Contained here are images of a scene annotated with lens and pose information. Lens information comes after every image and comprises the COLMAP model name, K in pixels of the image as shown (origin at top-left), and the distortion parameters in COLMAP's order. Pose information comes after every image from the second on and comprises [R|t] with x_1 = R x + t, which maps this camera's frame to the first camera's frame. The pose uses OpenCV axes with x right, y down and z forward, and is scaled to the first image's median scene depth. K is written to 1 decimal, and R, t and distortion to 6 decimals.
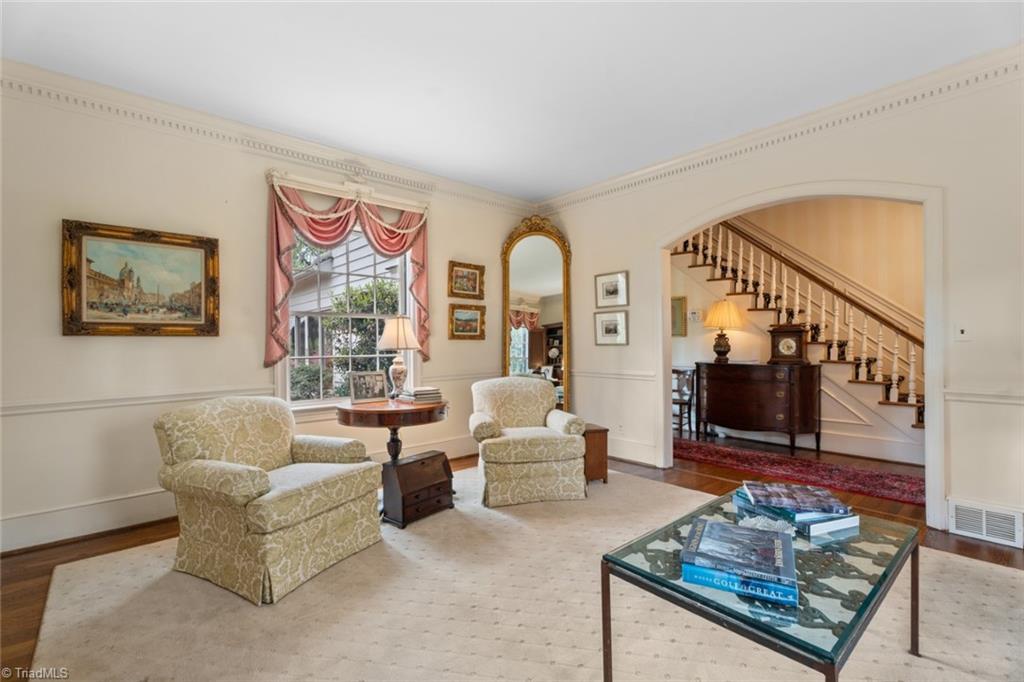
lens RADIAL K [[461.0, 0, 508.4], [0, 461.0, 340.9], [0, 0, 1]] dist [0.006767, -0.000653]
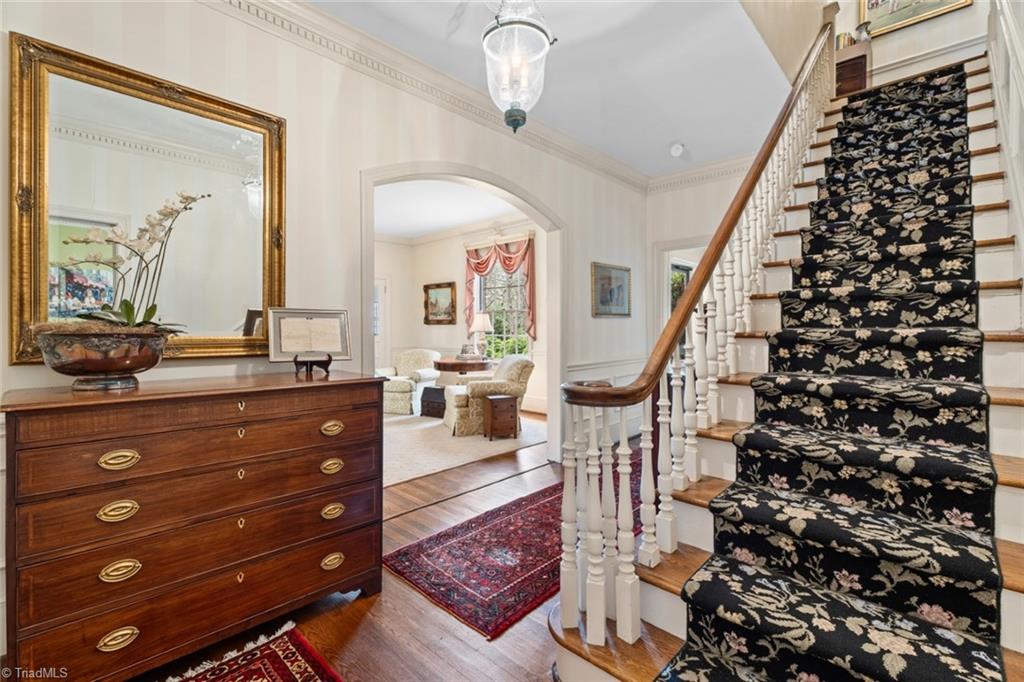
lens RADIAL K [[461.0, 0, 514.1], [0, 461.0, 334.3], [0, 0, 1]] dist [0.006767, -0.000653]
pose [[0.088921, 0.018868, -0.995860, 1.821416], [0.004438, 0.999803, 0.019339, -0.004958], [0.996029, -0.006139, 0.088819, 1.192604]]
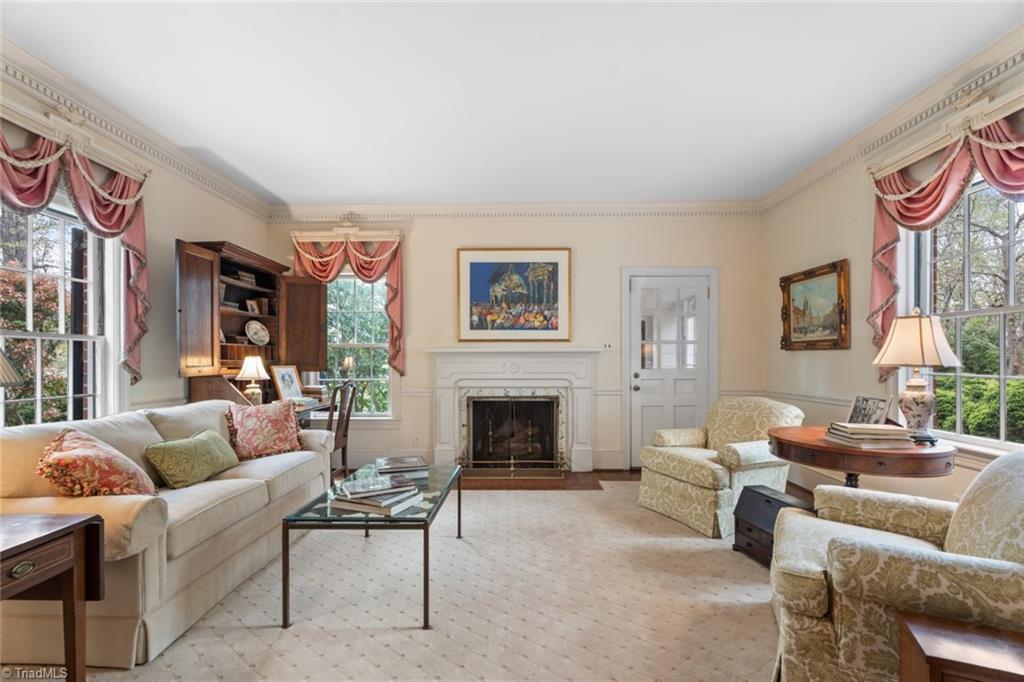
lens RADIAL K [[461.0, 0, 498.4], [0, 461.0, 354.5], [0, 0, 1]] dist [0.006767, -0.000653]
pose [[-0.684054, 0.000642, -0.729431, 0.779308], [0.007793, 0.999949, -0.006429, 0.003445], [0.729389, -0.010082, -0.684024, 1.253920]]
